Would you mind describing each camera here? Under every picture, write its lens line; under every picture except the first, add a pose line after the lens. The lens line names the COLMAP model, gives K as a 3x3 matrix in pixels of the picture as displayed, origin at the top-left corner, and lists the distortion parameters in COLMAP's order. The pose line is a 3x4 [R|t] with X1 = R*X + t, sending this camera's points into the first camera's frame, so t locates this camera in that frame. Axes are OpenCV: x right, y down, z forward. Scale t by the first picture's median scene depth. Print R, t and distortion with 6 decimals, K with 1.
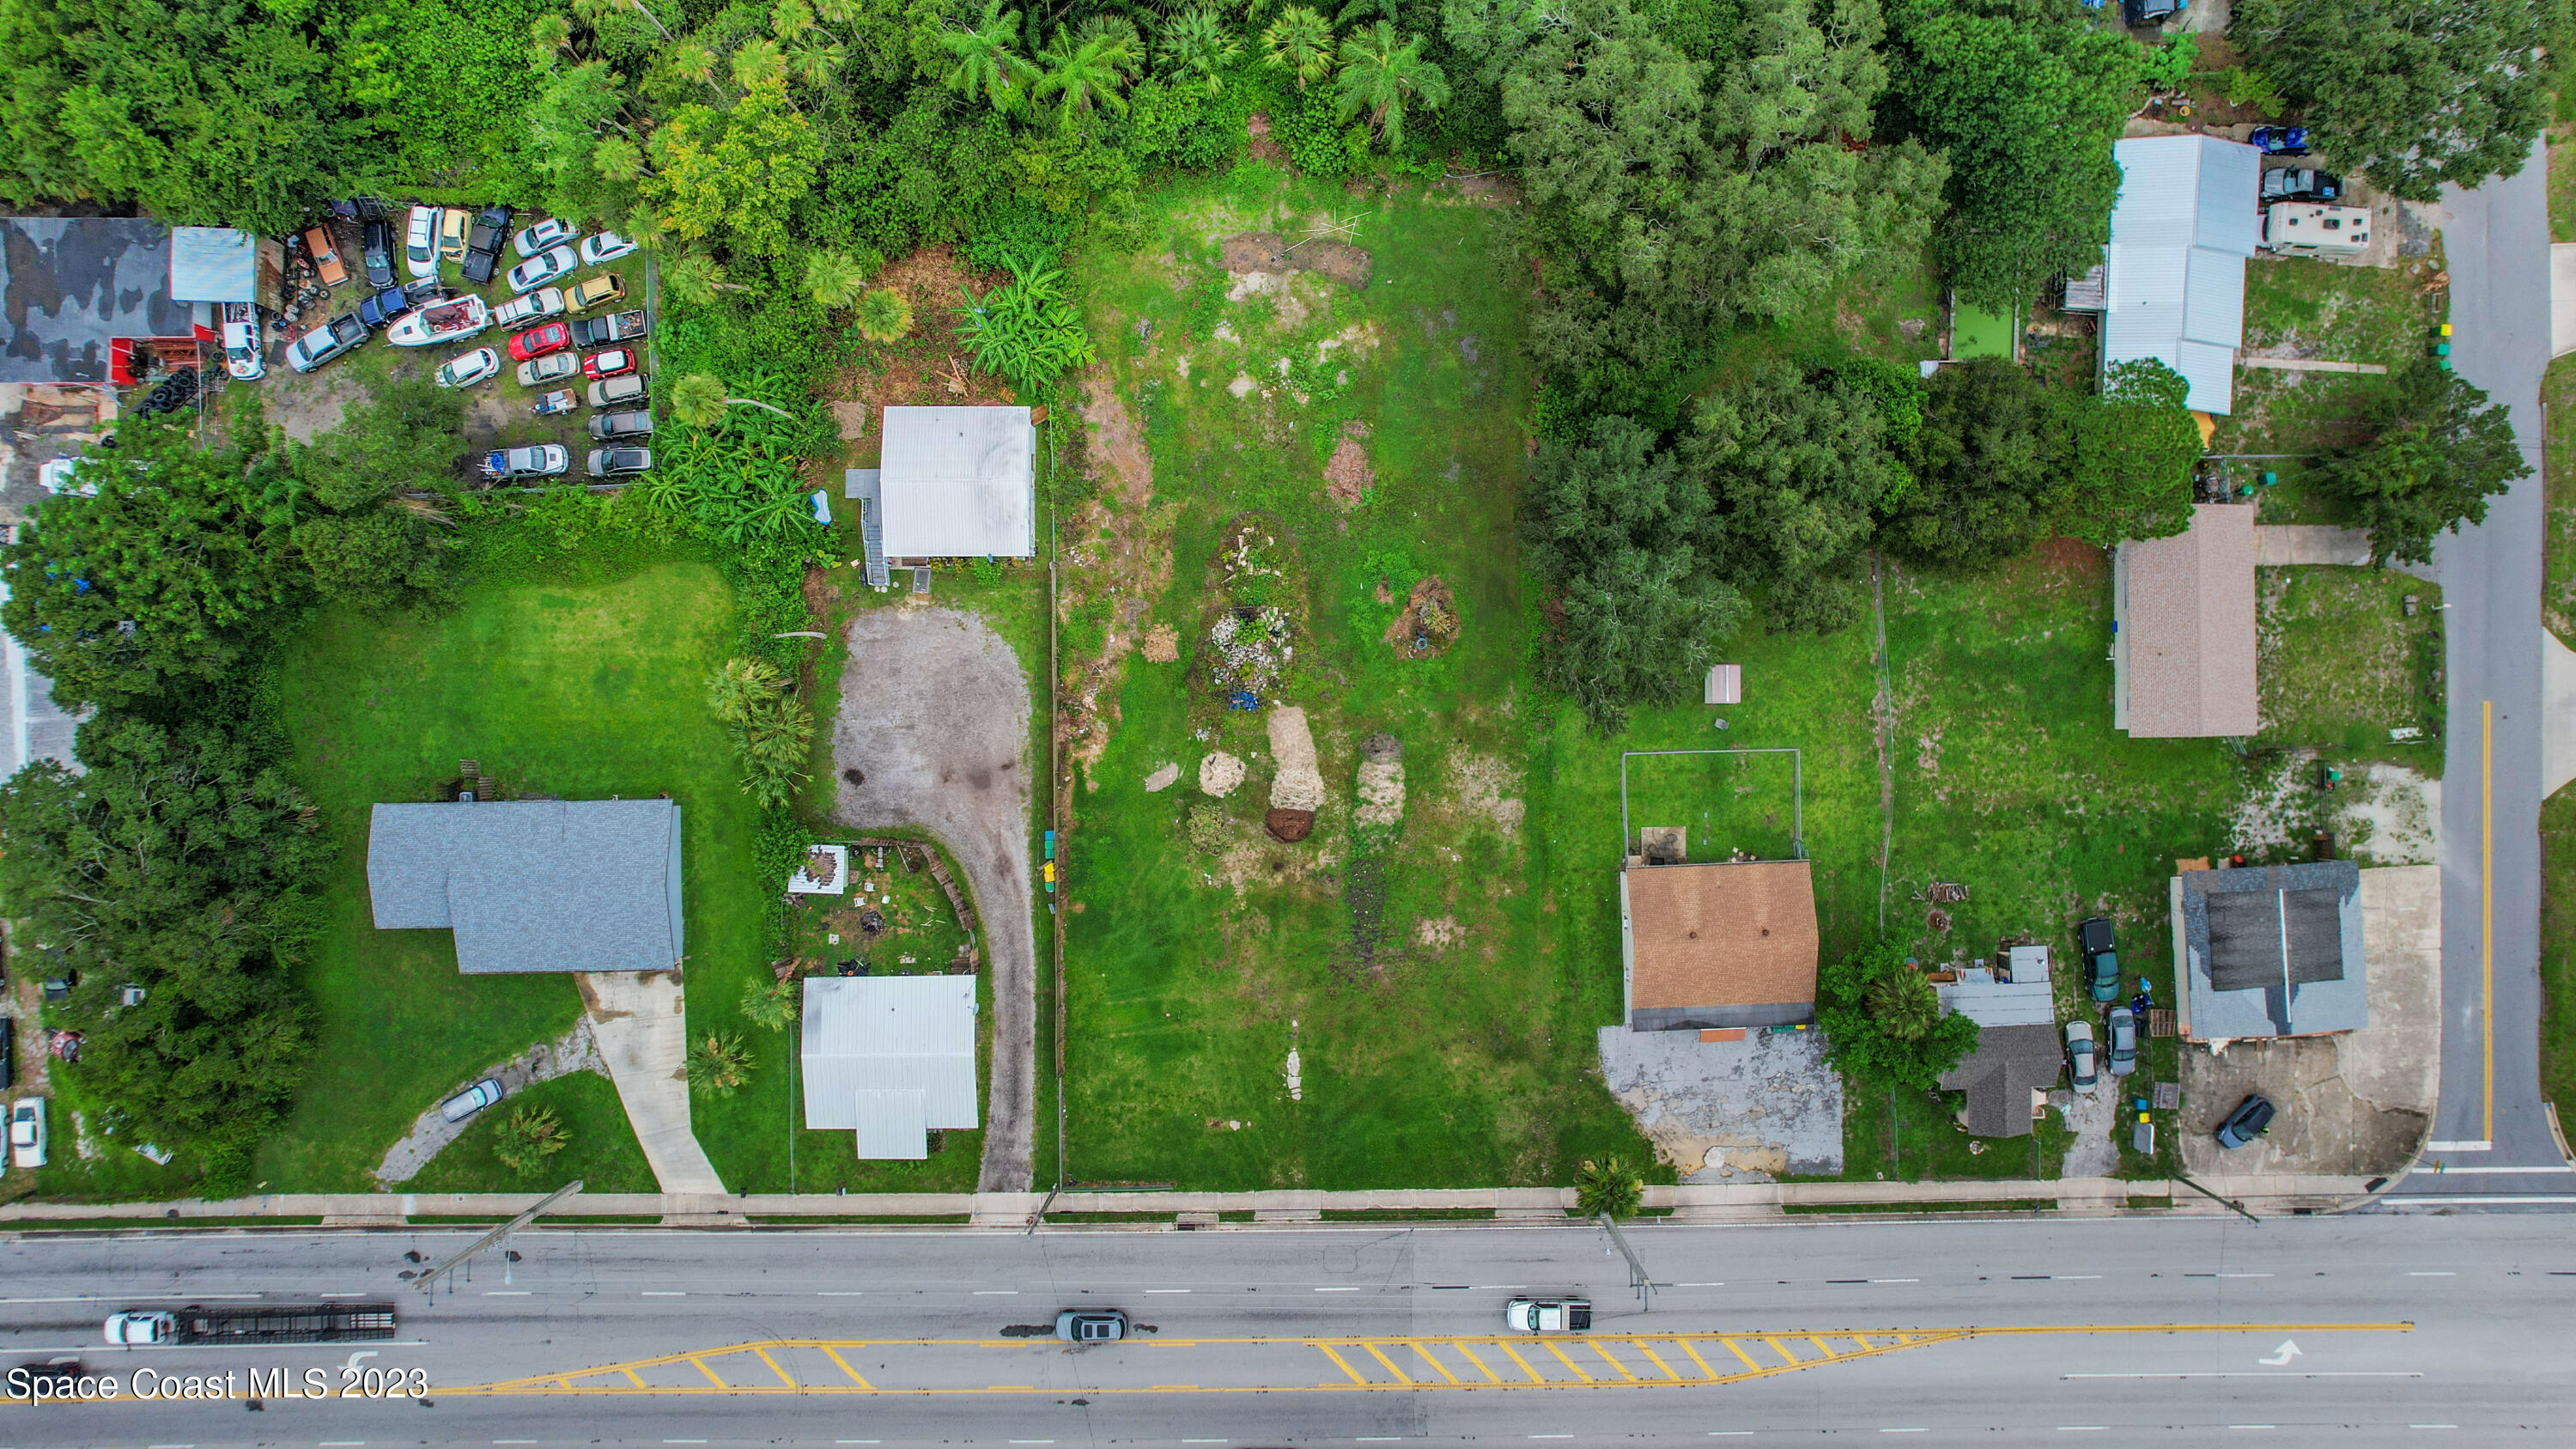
lens RADIAL K [[1635.3, 0, 1294.6], [0, 1635.3, 728.4], [0, 0, 1]] dist [-0.073993, 0.064314]
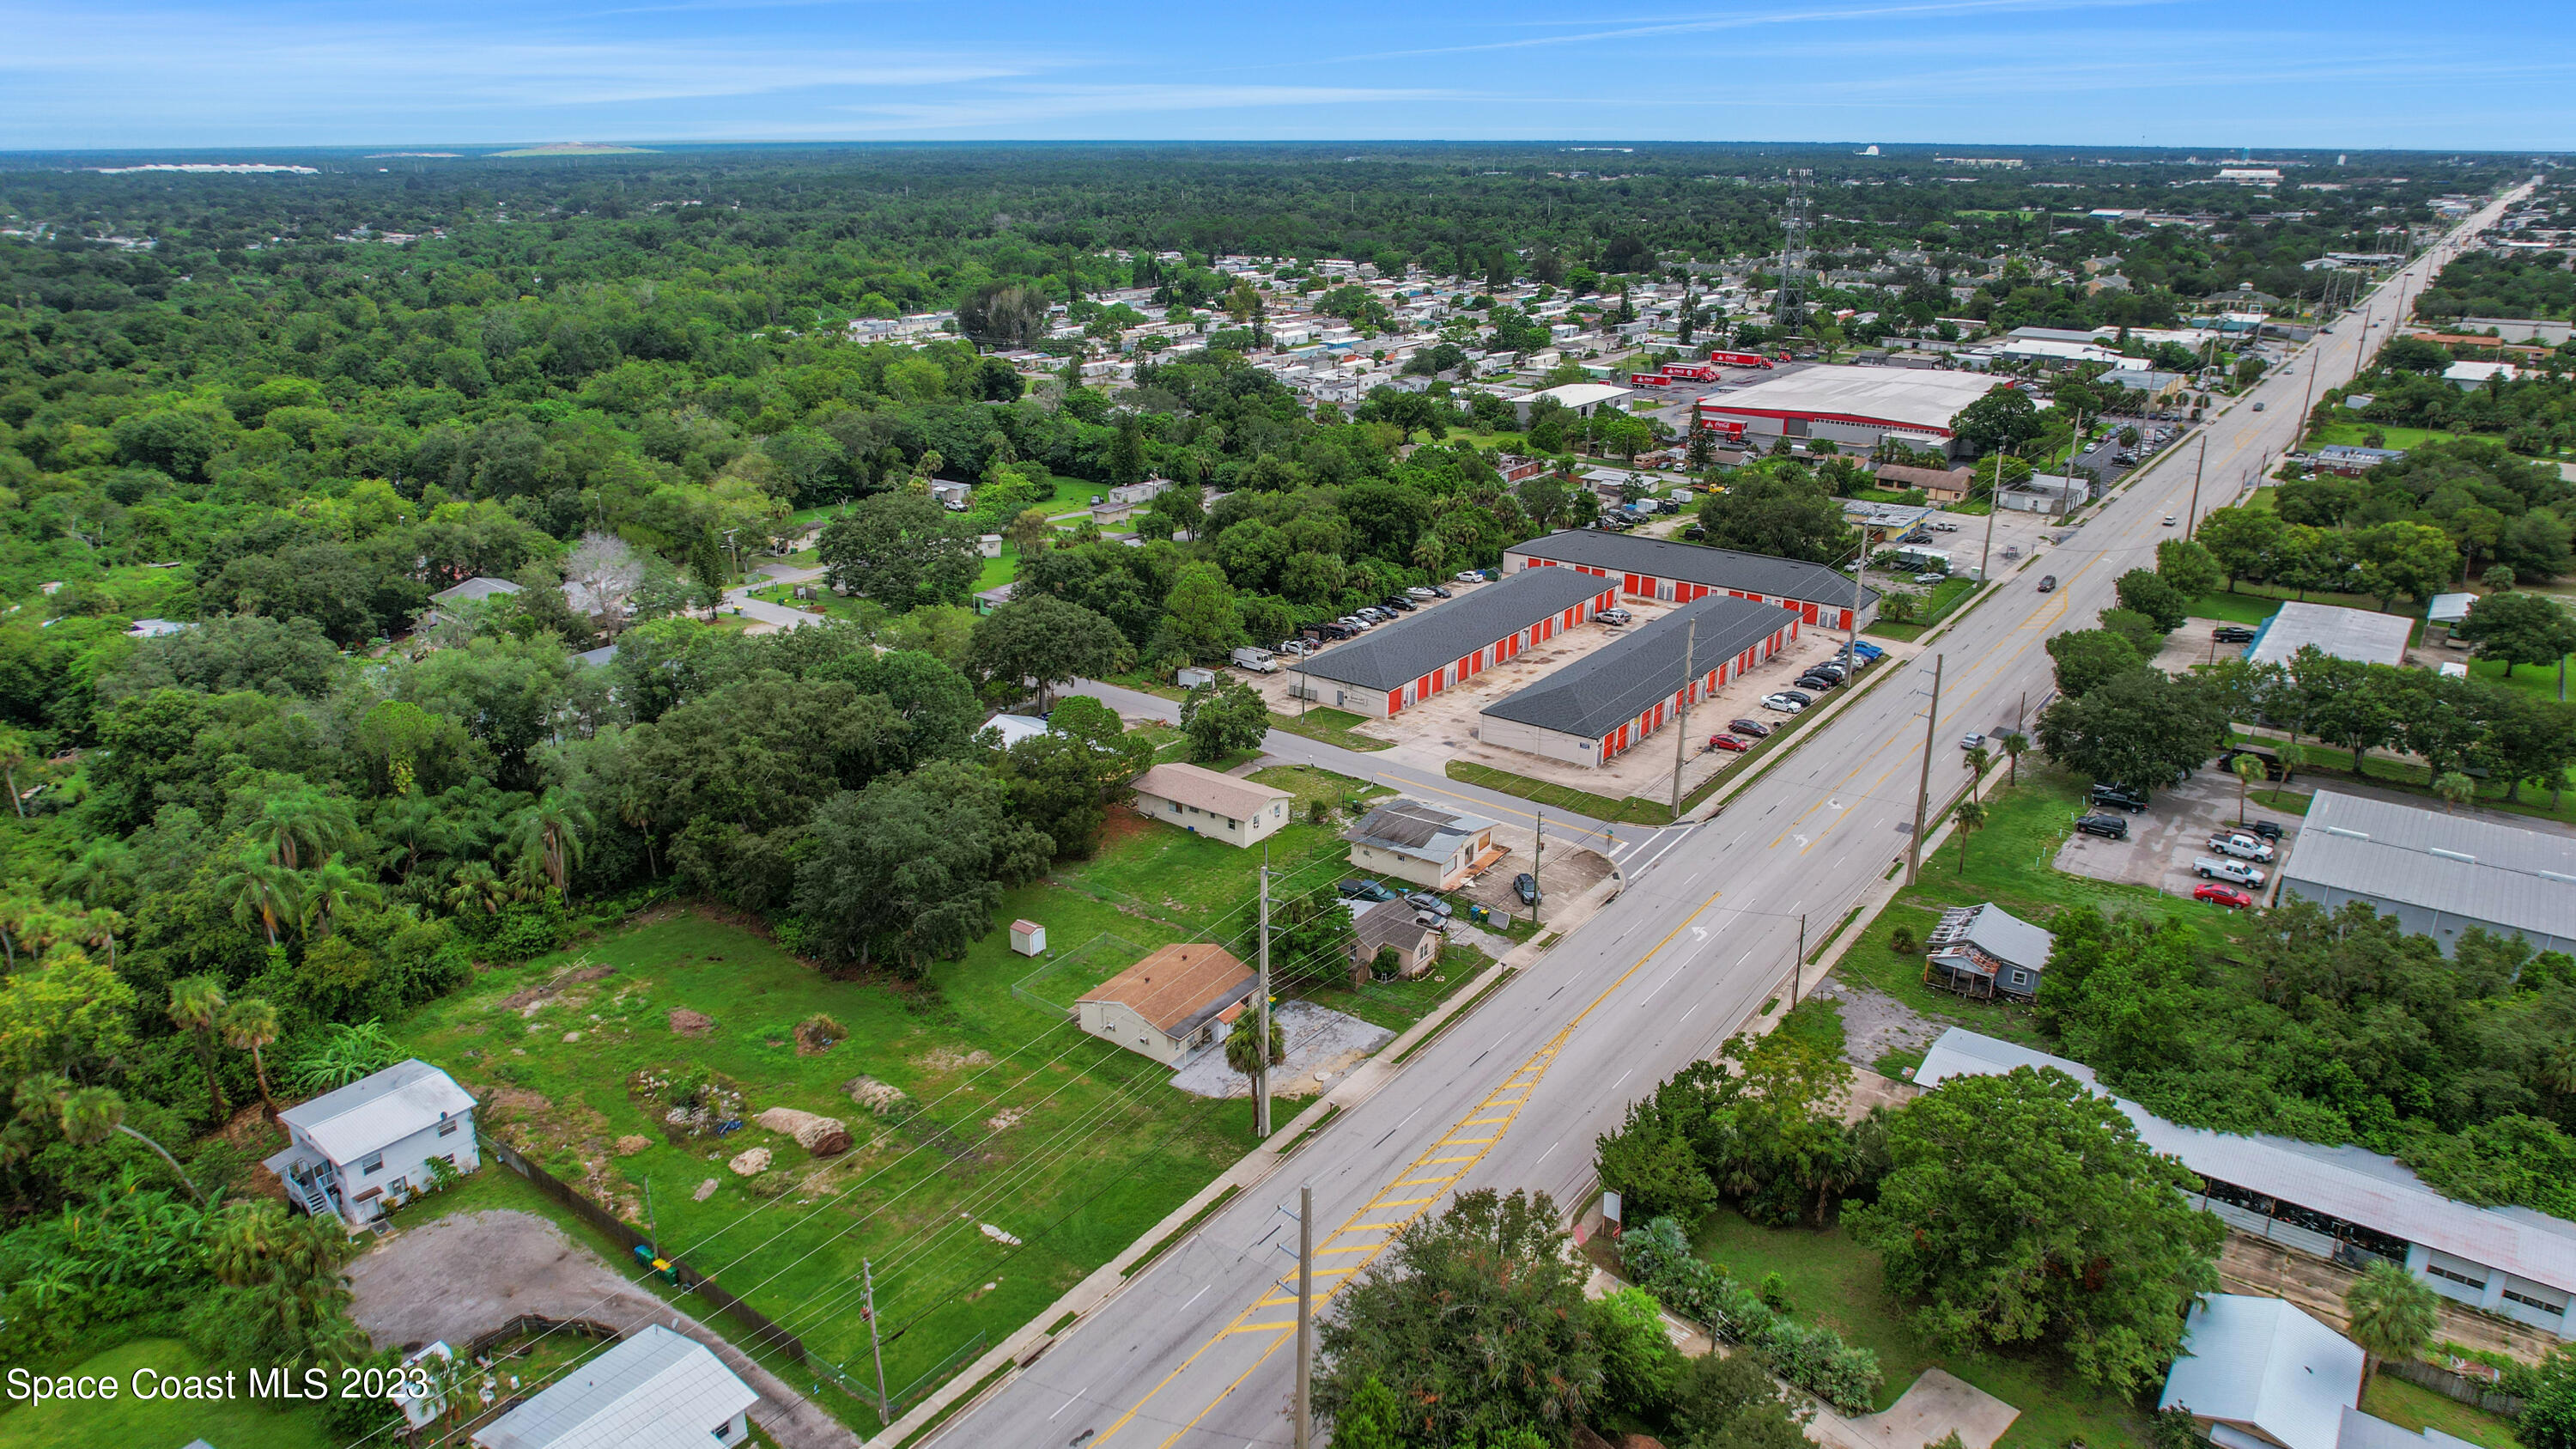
lens RADIAL K [[1635.3, 0, 1238.9], [0, 1635.3, 748.7], [0, 0, 1]] dist [-0.073993, 0.064314]
pose [[0.625061, -0.278646, 0.729147, -0.539564], [0.780552, 0.230479, -0.581050, 0.824280], [-0.006146, 0.932328, 0.361561, 0.377327]]
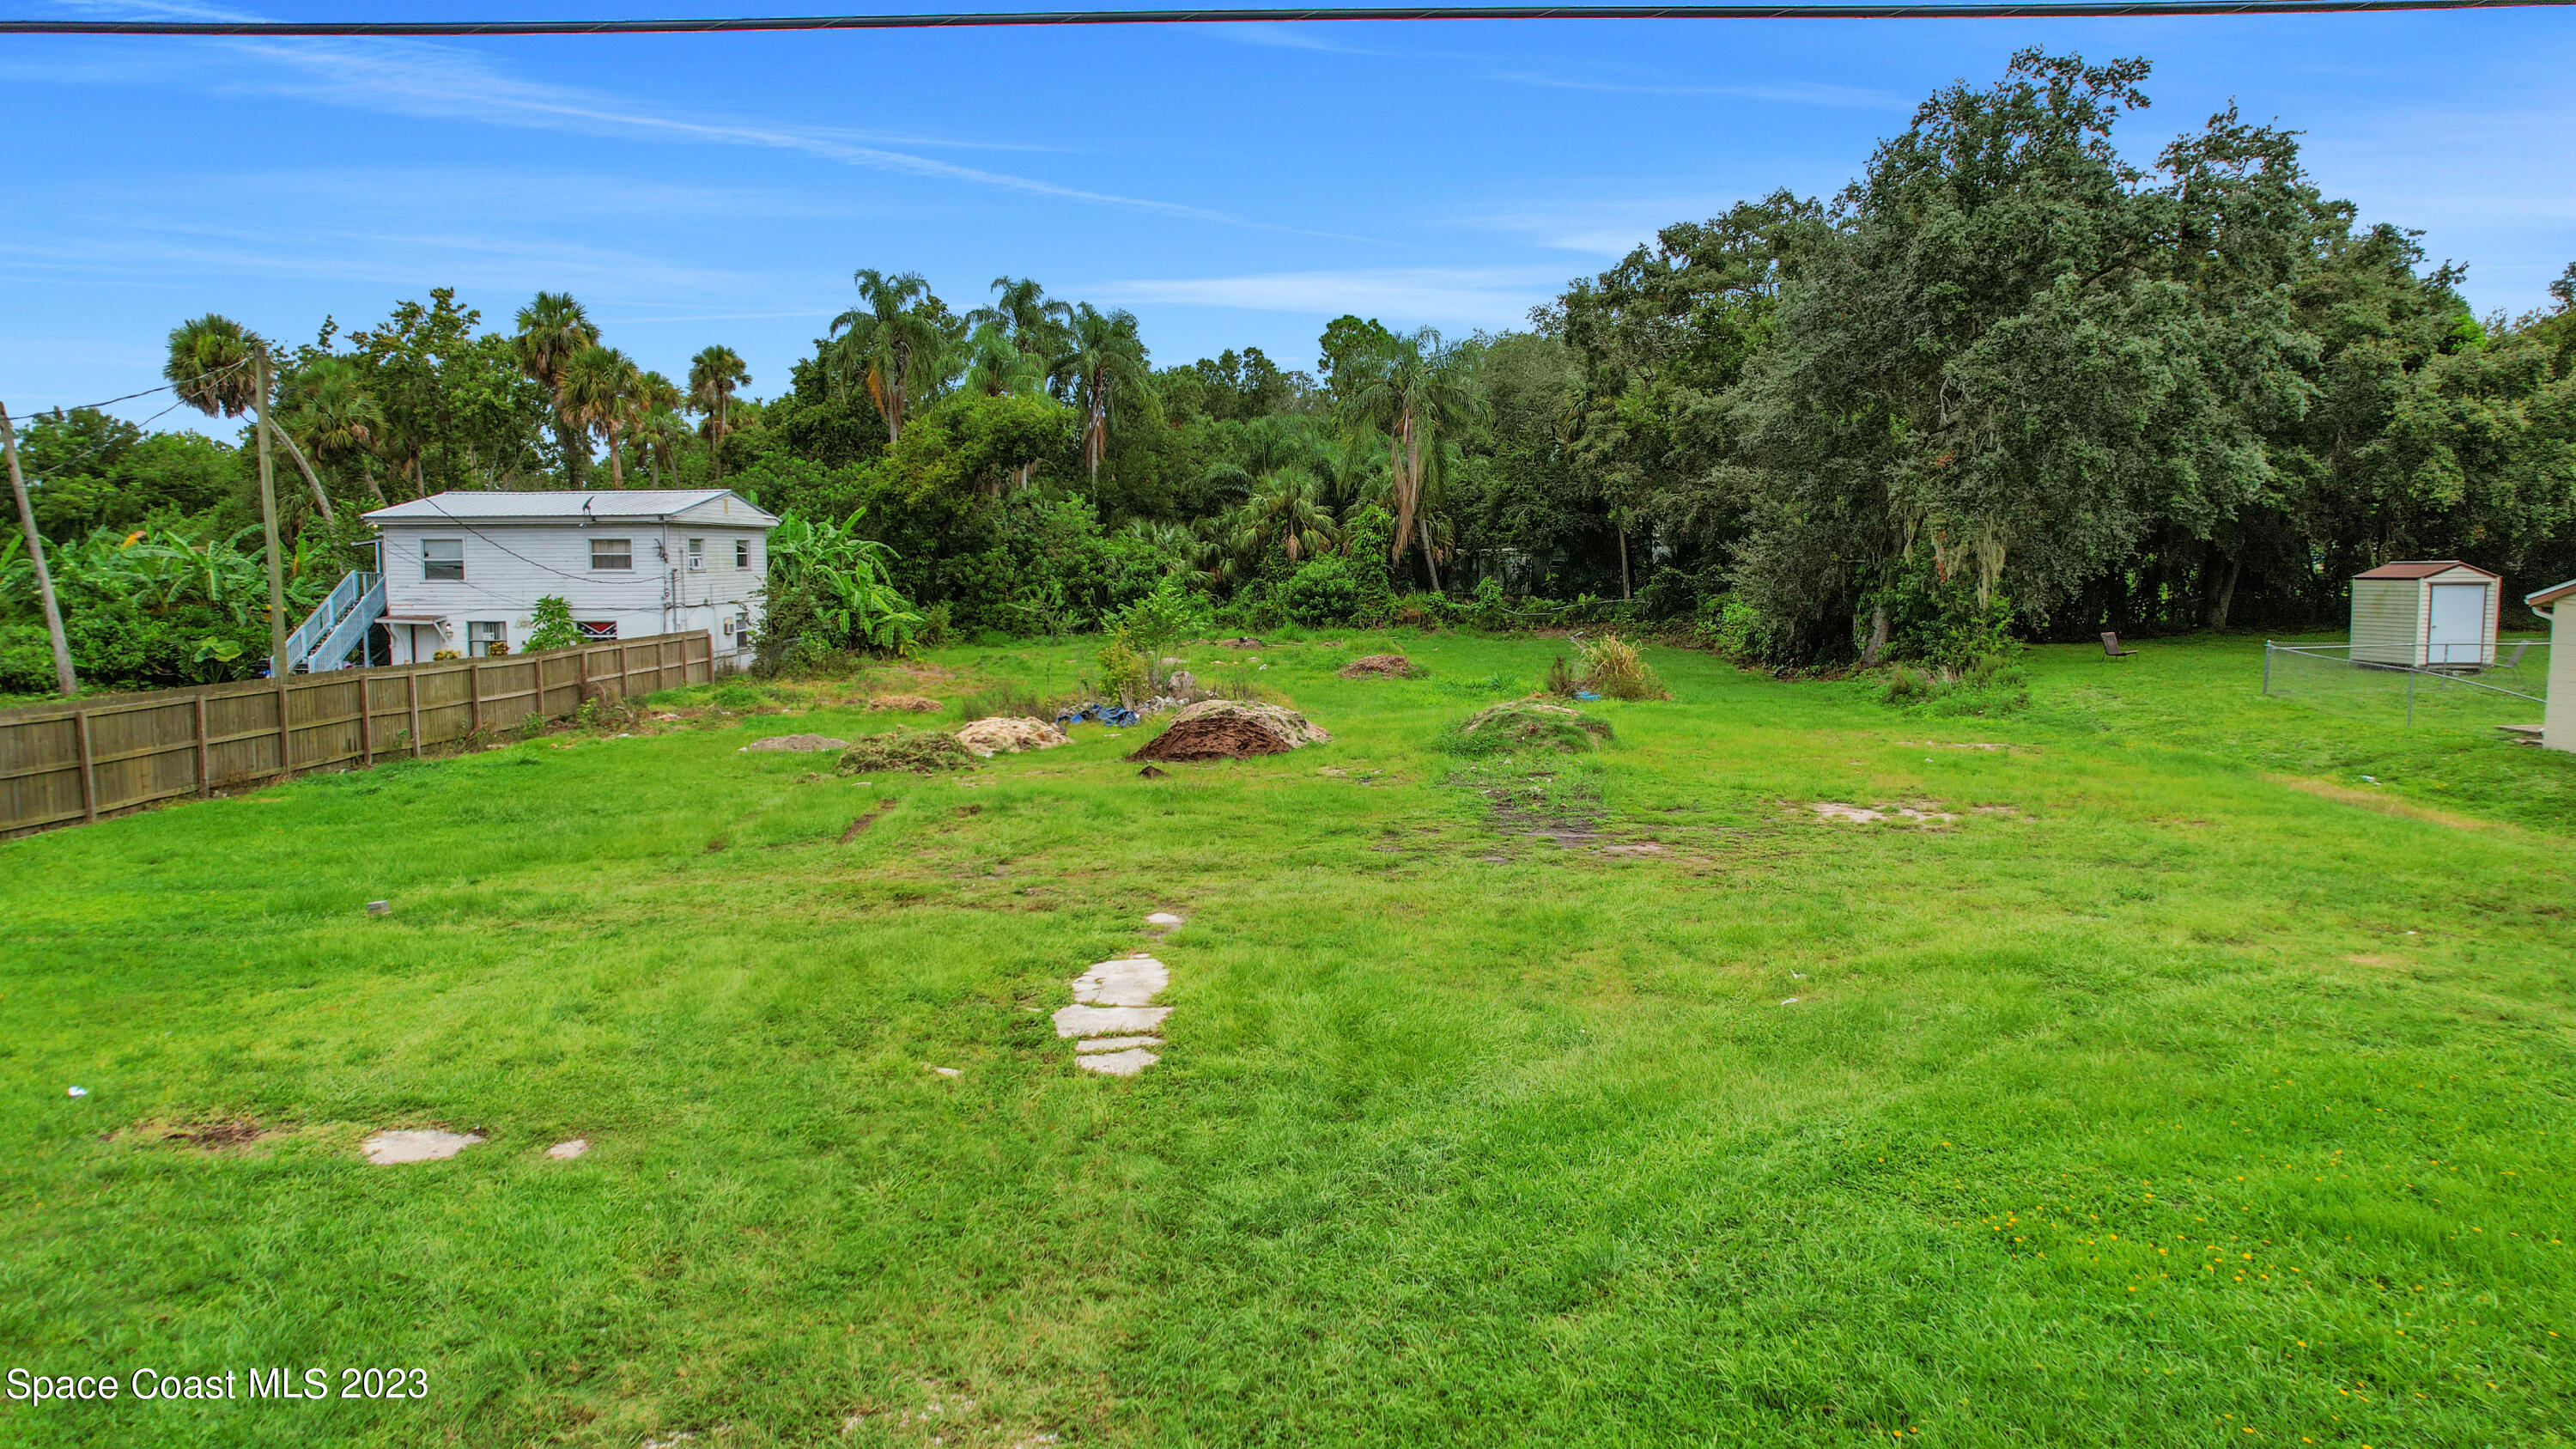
lens RADIAL K [[1635.3, 0, 1291.4], [0, 1635.3, 719.6], [0, 0, 1]] dist [-0.073993, 0.064314]
pose [[0.999897, 0.002458, -0.014149, 0.014323], [-0.014344, 0.122644, -0.992347, 0.330234], [-0.000703, 0.992448, 0.122666, 0.966325]]
